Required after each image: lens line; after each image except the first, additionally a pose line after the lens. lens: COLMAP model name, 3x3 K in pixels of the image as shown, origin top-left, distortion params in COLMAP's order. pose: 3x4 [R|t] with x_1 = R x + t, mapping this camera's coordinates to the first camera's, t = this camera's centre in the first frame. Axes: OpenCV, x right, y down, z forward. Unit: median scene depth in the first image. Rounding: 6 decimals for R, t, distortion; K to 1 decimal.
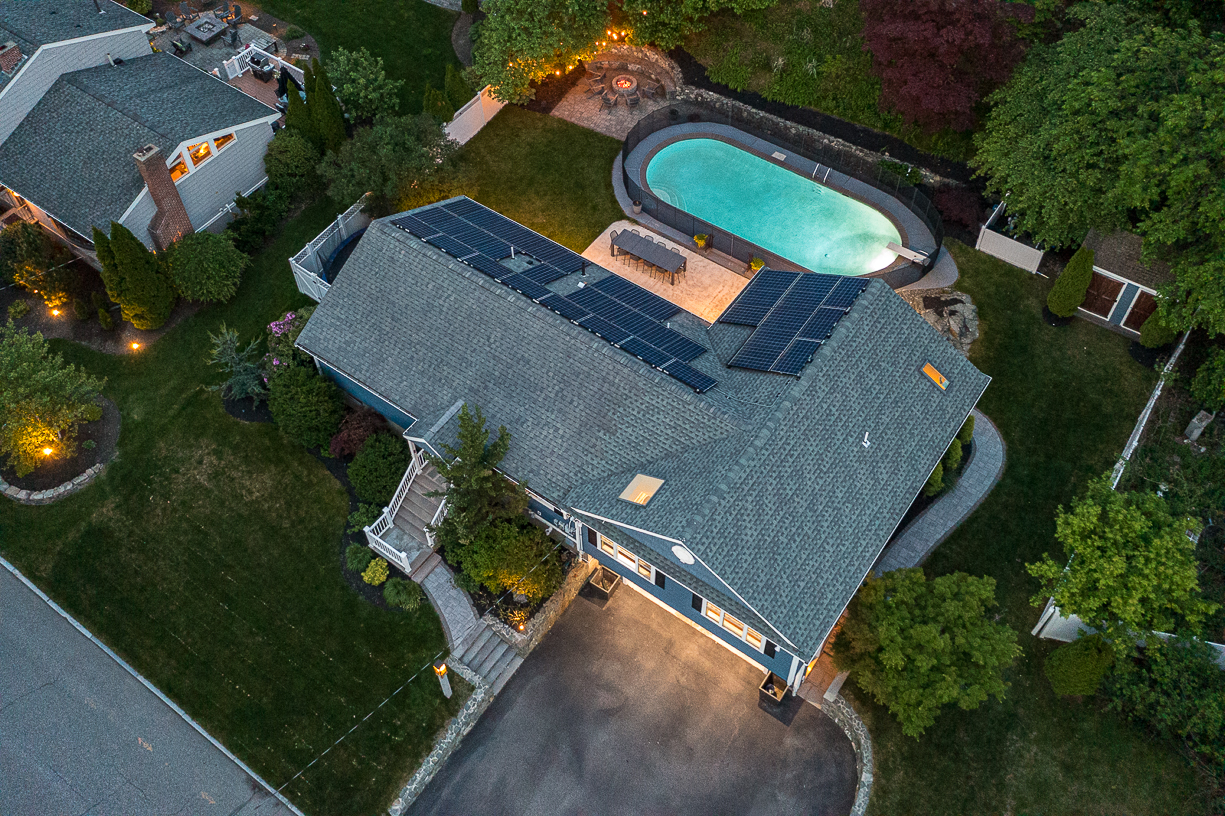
lens RADIAL K [[1093.2, 0, 615.5], [0, 1093.2, 358.4], [0, 0, 1]] dist [-0.008331, -0.003761]
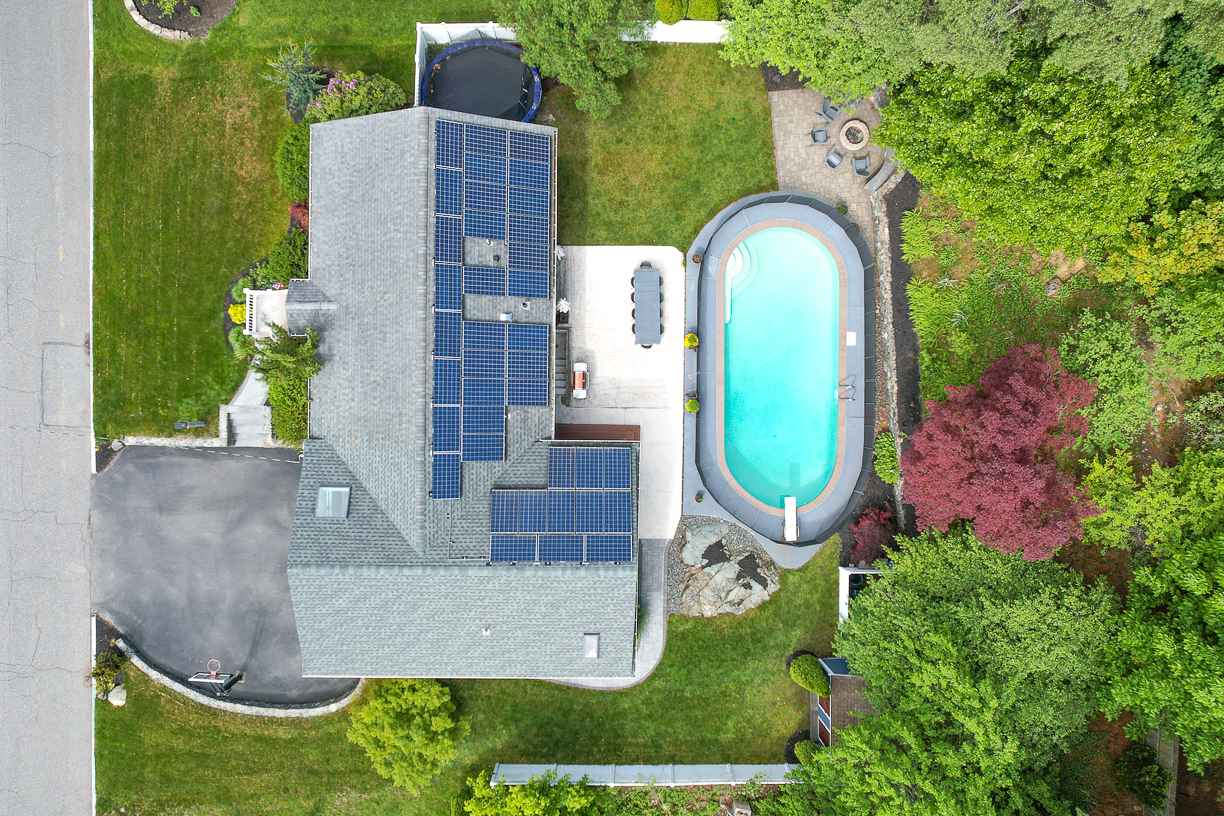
lens RADIAL K [[877.0, 0, 612.0], [0, 877.0, 408.0], [0, 0, 1]] dist [-0.025577, 0.000888]
pose [[0.572577, 0.818868, 0.040129, 0.062746], [-0.669953, 0.439115, 0.598617, -0.577187], [0.472567, -0.369639, 0.800030, 0.346526]]
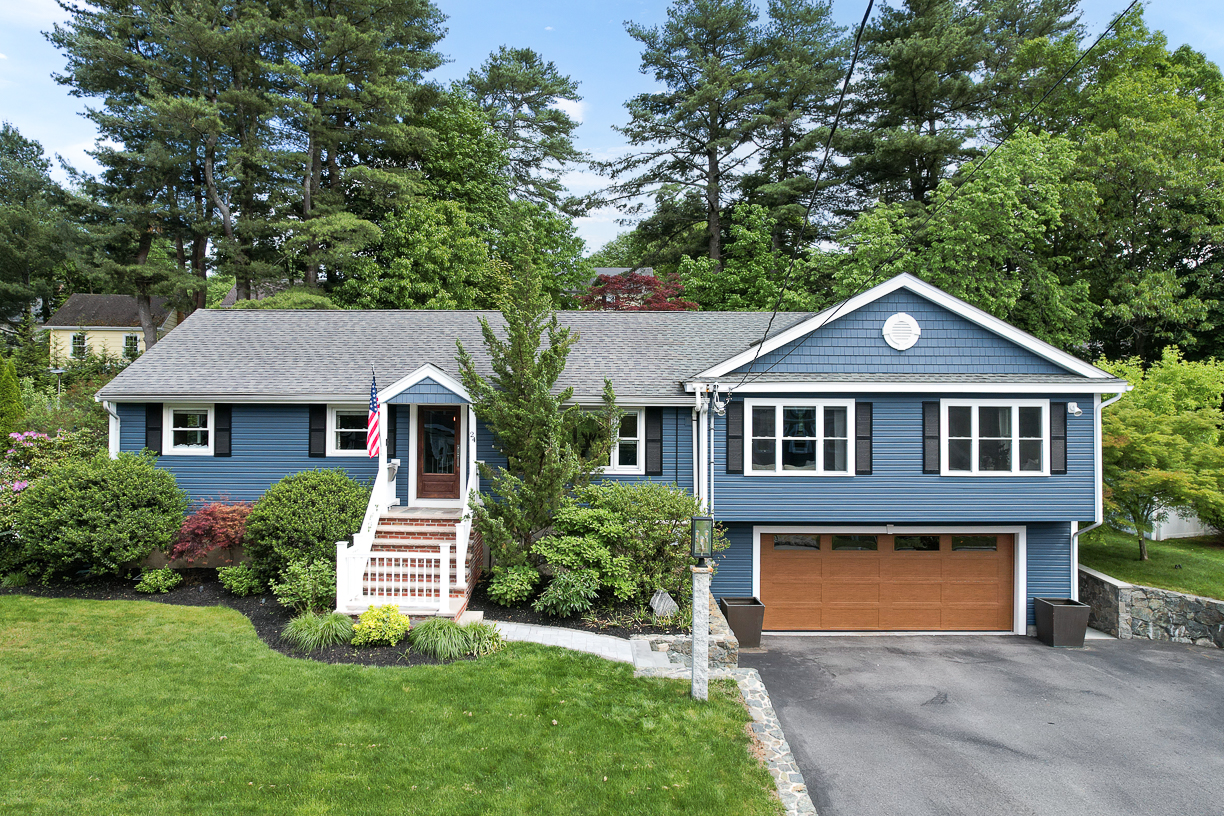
lens RADIAL K [[865.8, 0, 570.6], [0, 865.8, 408.2], [0, 0, 1]] dist [-0.041756, -0.000595]
pose [[0.819904, 0.026960, 0.571867, -0.332339], [0.438206, 0.613262, -0.657180, 0.376221], [-0.368421, 0.789420, 0.491002, 0.672434]]
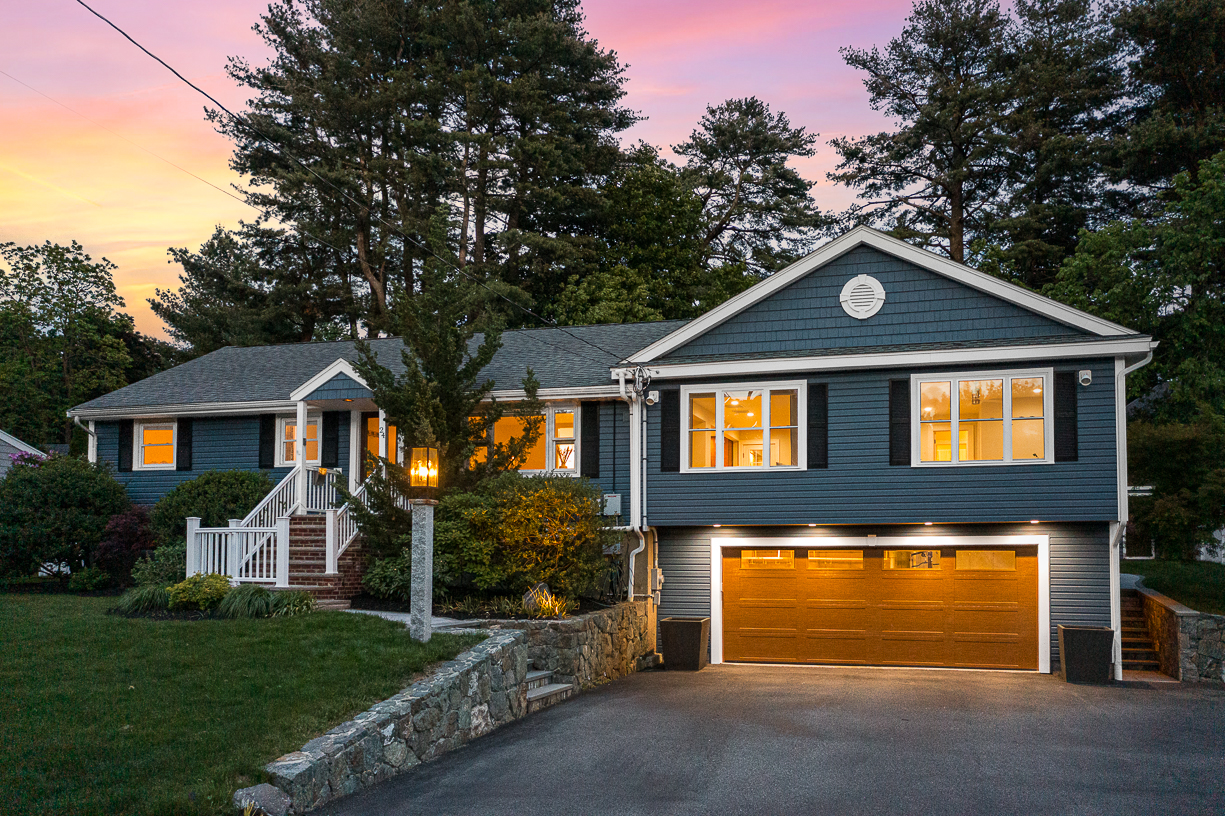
lens RADIAL K [[985.9, 0, 678.9], [0, 985.9, 538.5], [0, 0, 1]] dist [0.011581, 0.011126]
pose [[0.935169, 0.024002, 0.353387, -0.167545], [0.268836, 0.601504, -0.752277, 0.495093], [-0.230620, 0.798509, 0.556055, 0.660630]]
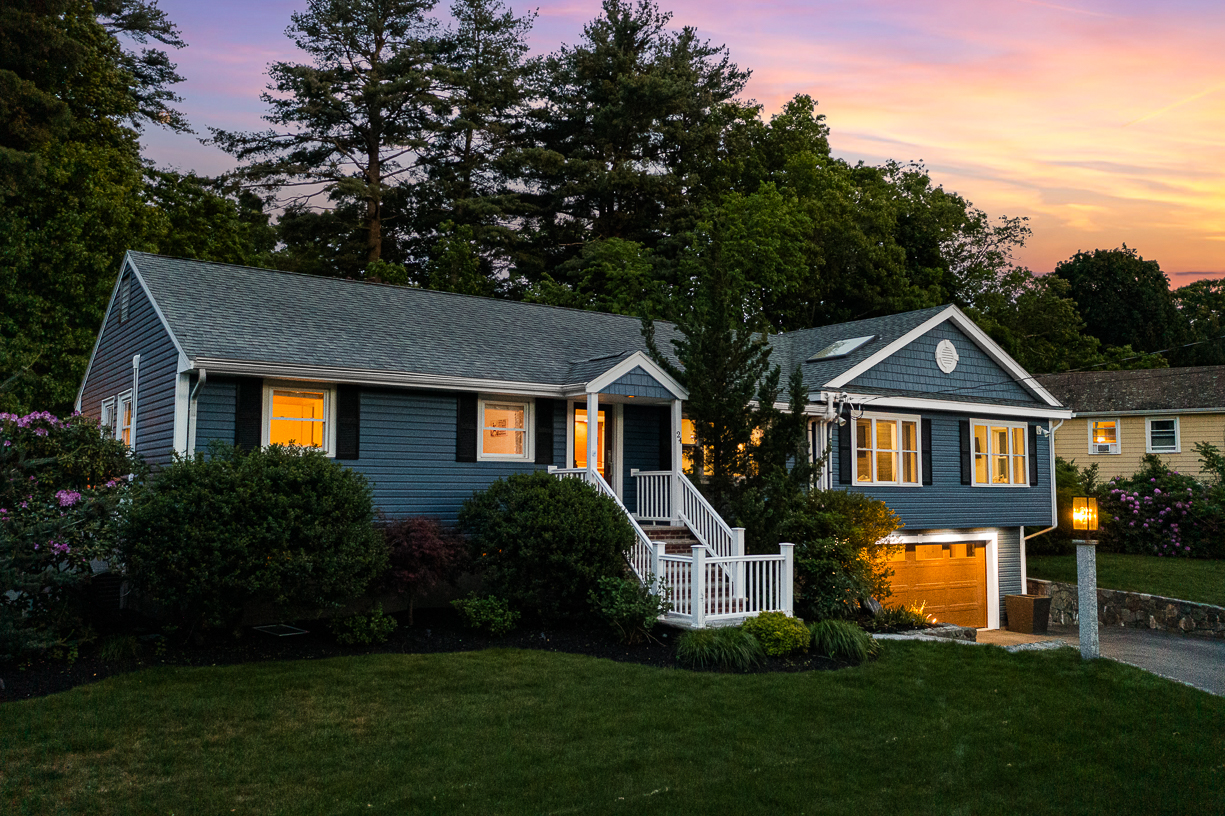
lens RADIAL K [[1027.2, 0, 612.5], [0, 1027.2, 408.0], [0, 0, 1]] dist [0.002819, 0.014121]
pose [[0.330002, 0.091376, 0.939547, -0.549731], [0.734040, 0.600966, -0.316267, 0.203933], [-0.593535, 0.794034, 0.131246, 0.851058]]
